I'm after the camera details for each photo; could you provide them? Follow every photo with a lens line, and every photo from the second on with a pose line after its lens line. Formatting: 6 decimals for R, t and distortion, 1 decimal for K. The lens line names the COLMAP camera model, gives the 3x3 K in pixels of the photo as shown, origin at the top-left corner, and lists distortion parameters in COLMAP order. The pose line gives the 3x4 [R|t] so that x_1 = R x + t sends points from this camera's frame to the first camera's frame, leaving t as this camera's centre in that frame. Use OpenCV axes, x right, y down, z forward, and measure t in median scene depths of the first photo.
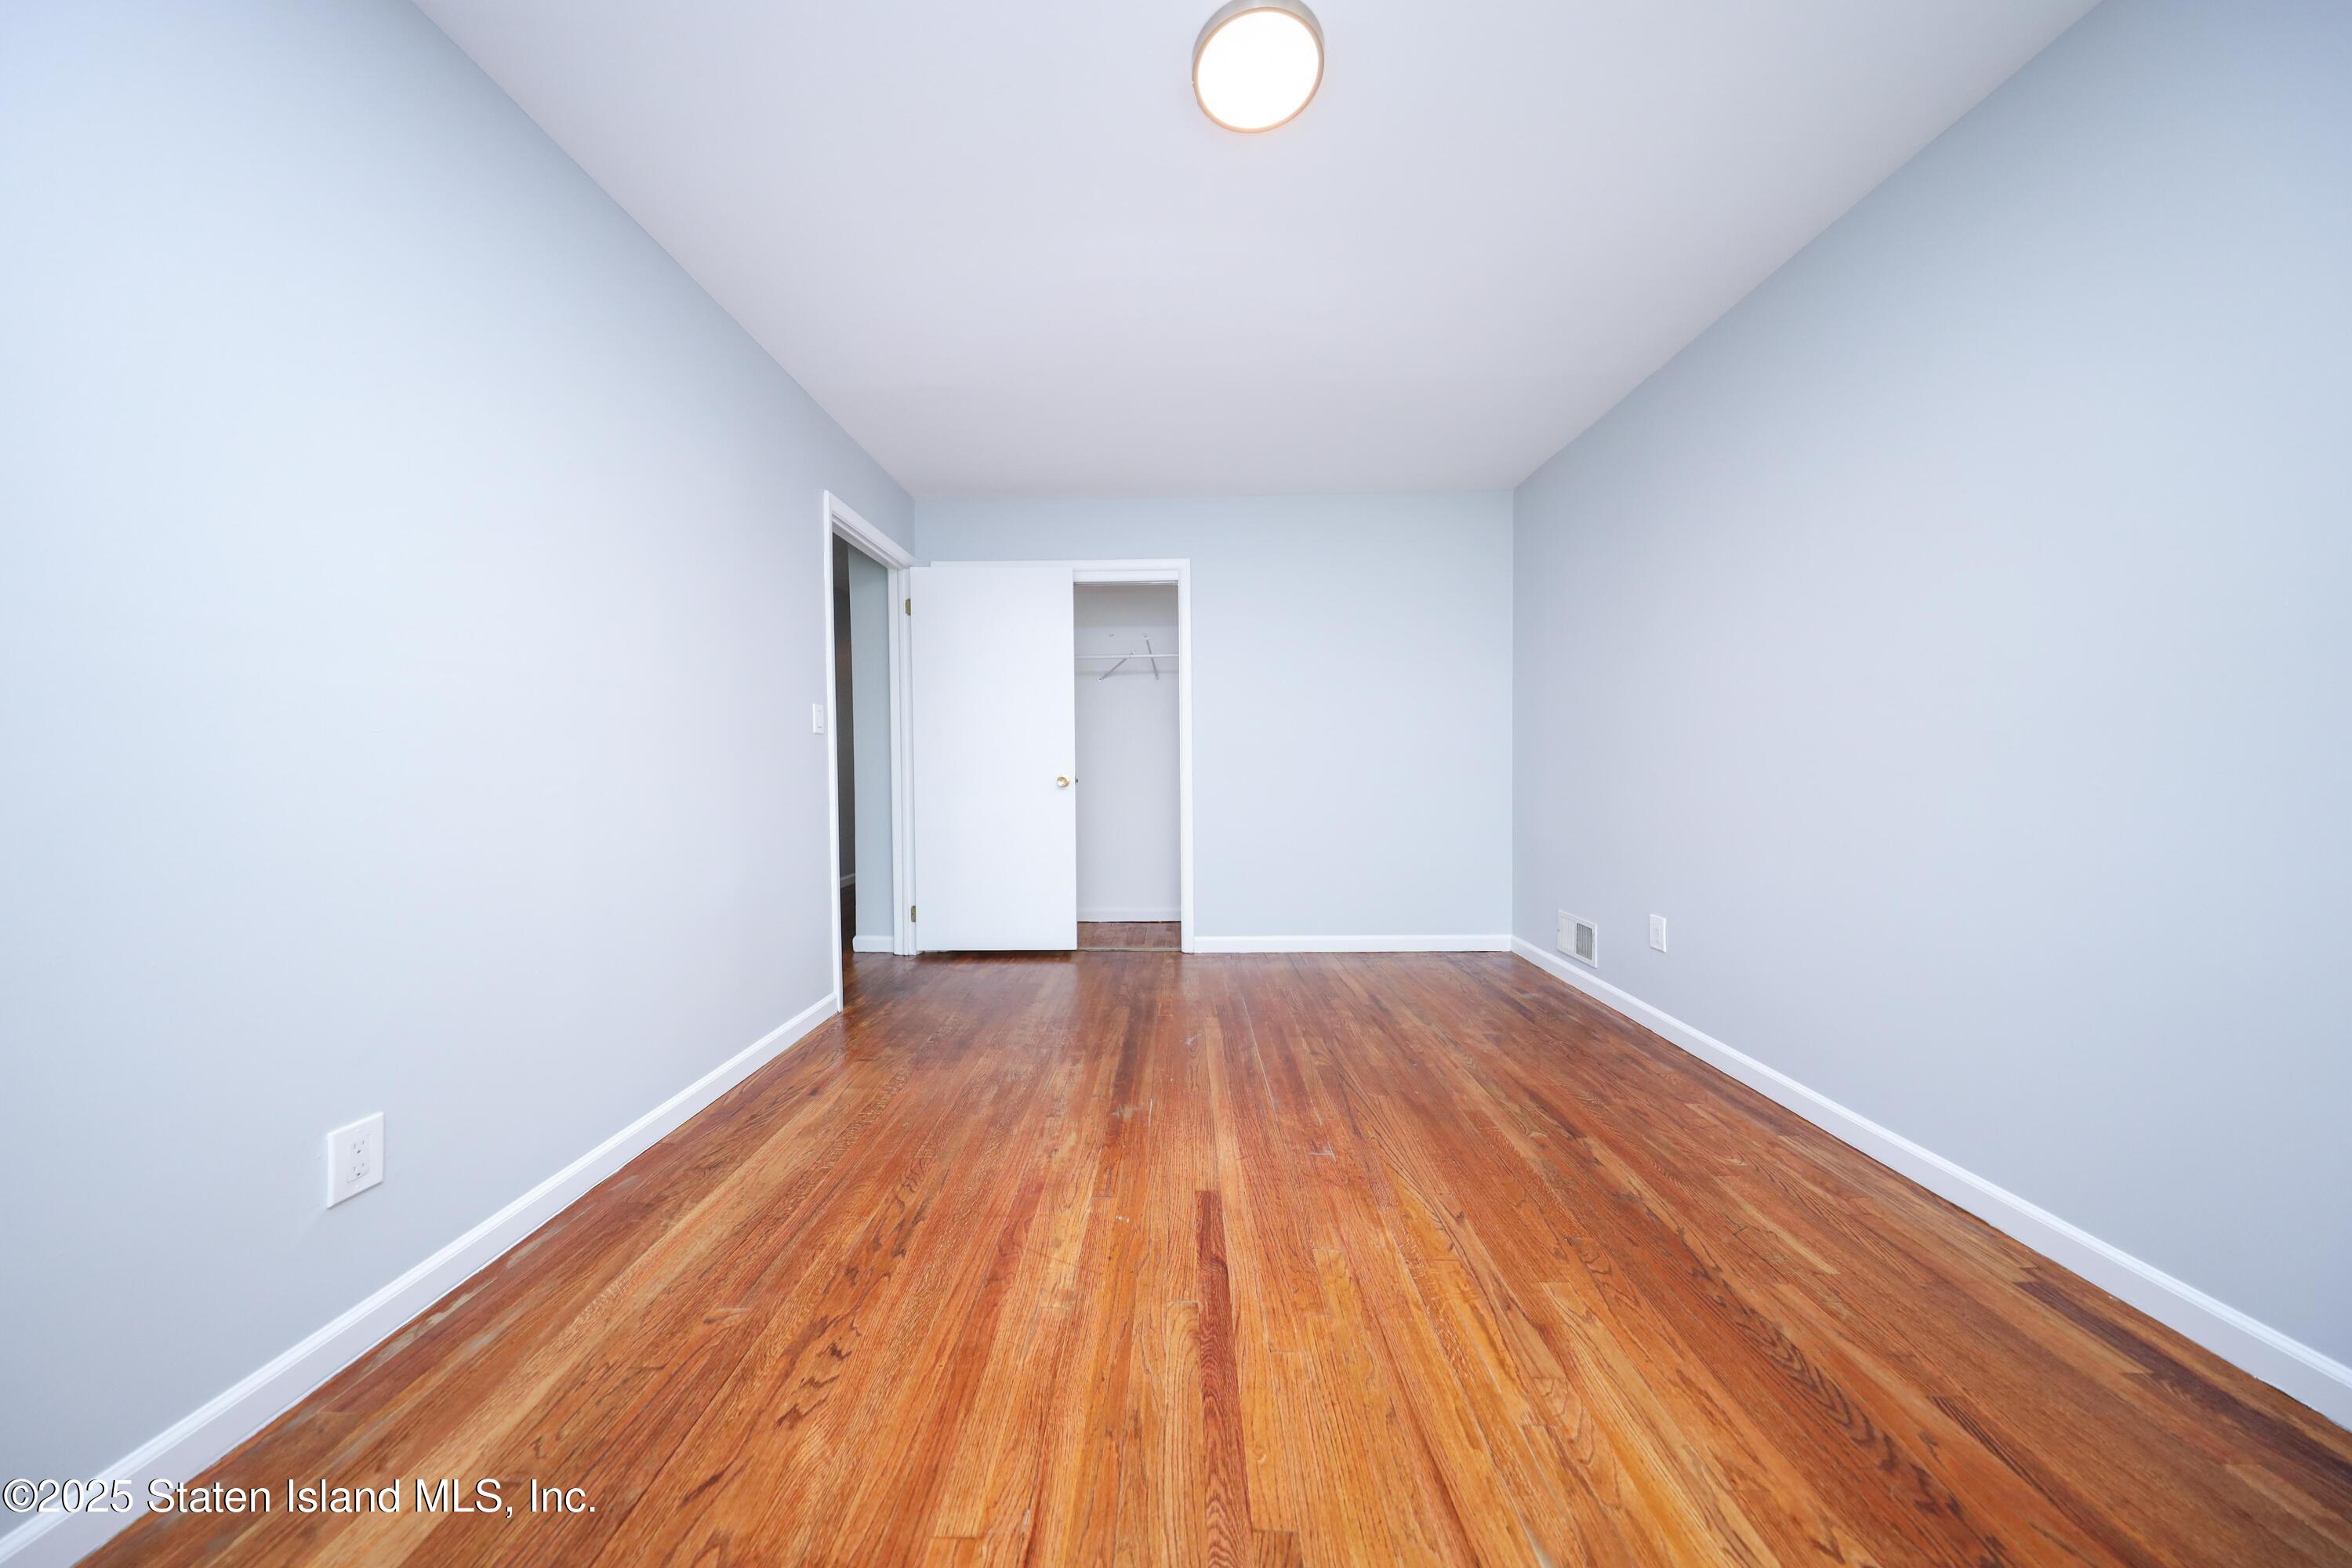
lens RADIAL K [[686.0, 0, 1181.2], [0, 686.0, 773.1], [0, 0, 1]] dist [0.002405, -0.000010]
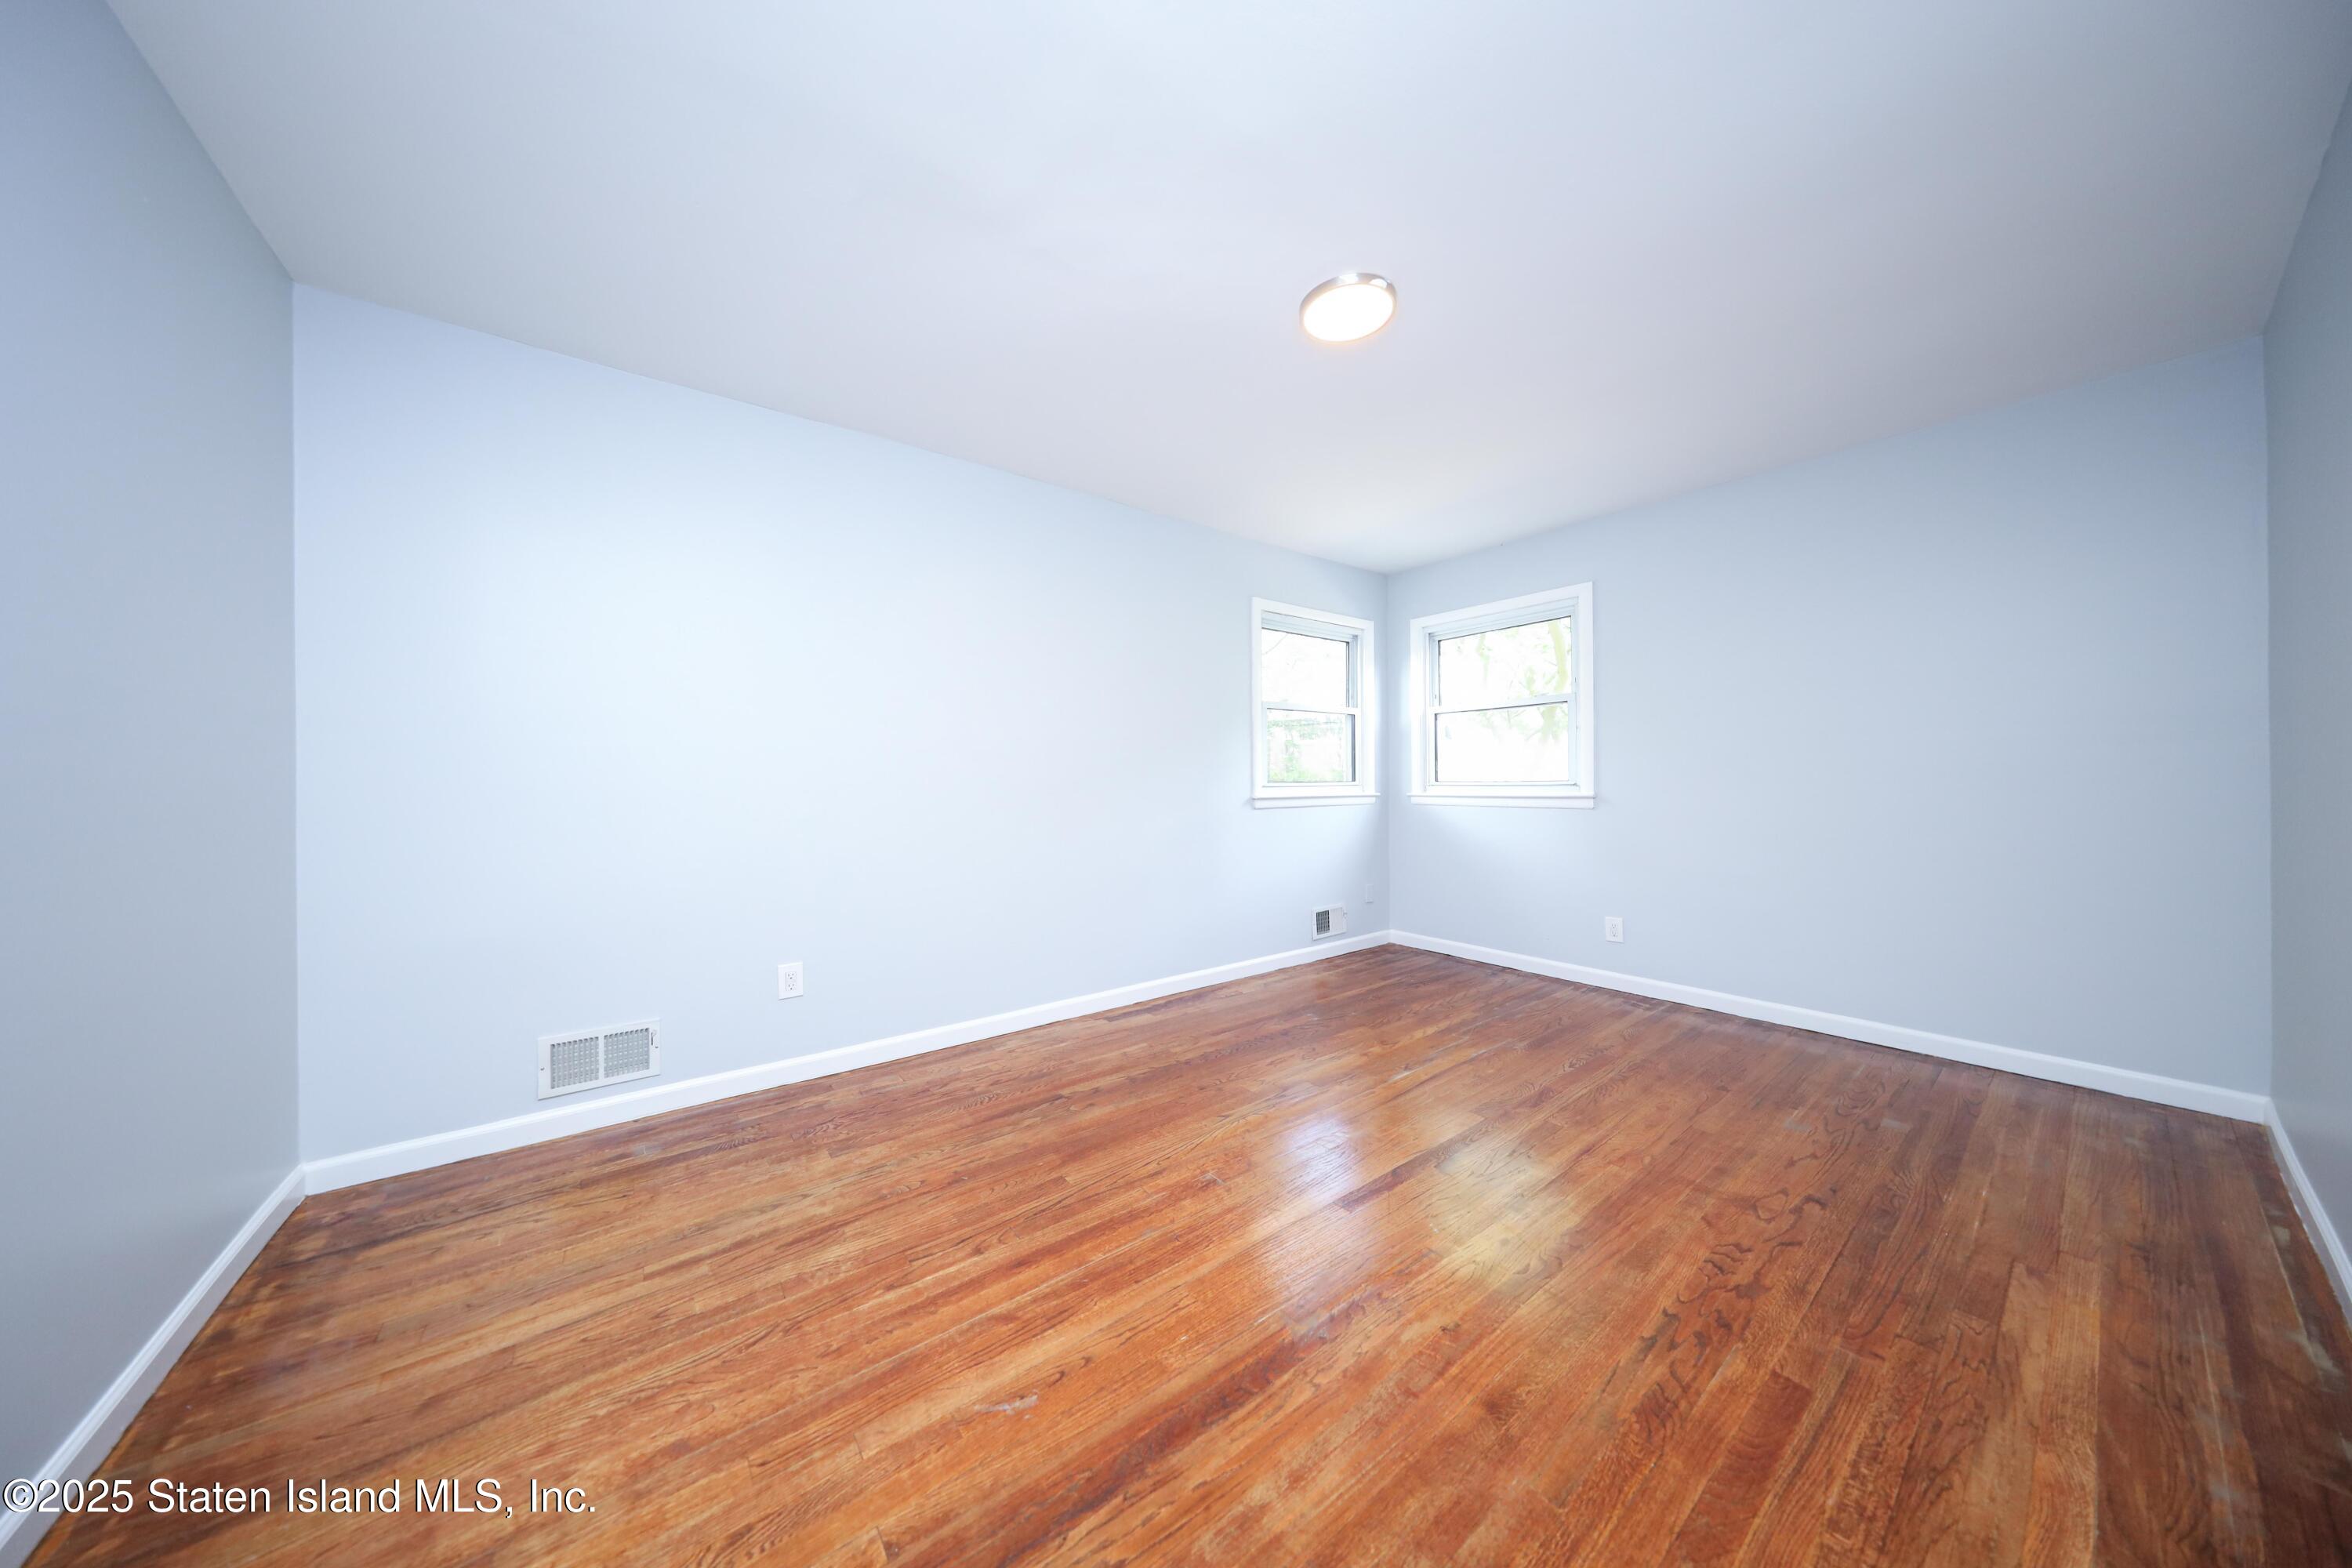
lens RADIAL K [[686.0, 0, 1184.9], [0, 686.0, 781.9], [0, 0, 1]] dist [0.002405, -0.000010]
pose [[-0.588345, 0.007013, 0.808579, -0.583179], [0.024084, 0.999671, 0.008855, -0.057607], [-0.808251, 0.024684, -0.588321, 1.540811]]
